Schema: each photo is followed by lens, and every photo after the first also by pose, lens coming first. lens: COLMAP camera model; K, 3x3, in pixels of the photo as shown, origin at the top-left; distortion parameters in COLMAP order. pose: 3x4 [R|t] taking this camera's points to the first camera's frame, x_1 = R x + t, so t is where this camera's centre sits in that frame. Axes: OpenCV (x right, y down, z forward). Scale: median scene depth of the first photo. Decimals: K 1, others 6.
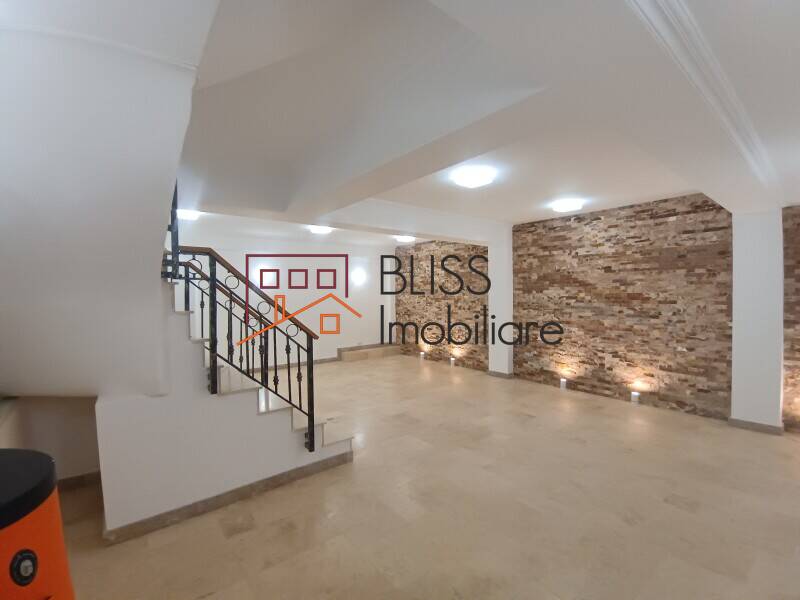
lens RADIAL K [[367.4, 0, 397.6], [0, 367.4, 299.4], [0, 0, 1]] dist [-0.019839, -0.000194]
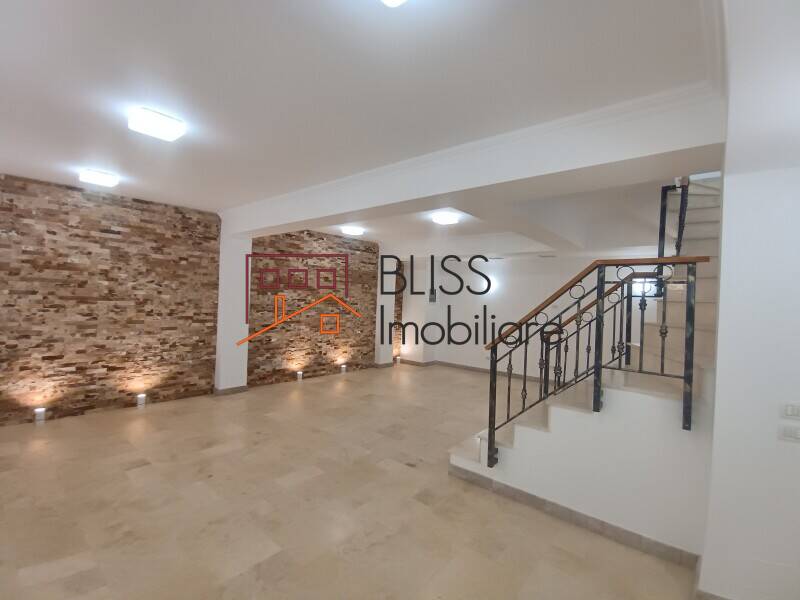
lens RADIAL K [[367.4, 0, 397.6], [0, 367.4, 302.0], [0, 0, 1]] dist [-0.019839, -0.000194]
pose [[-0.199277, -0.009421, 0.979898, -0.714543], [-0.018477, 0.999812, 0.005855, -0.010820], [-0.979769, -0.016939, -0.199413, 0.925152]]
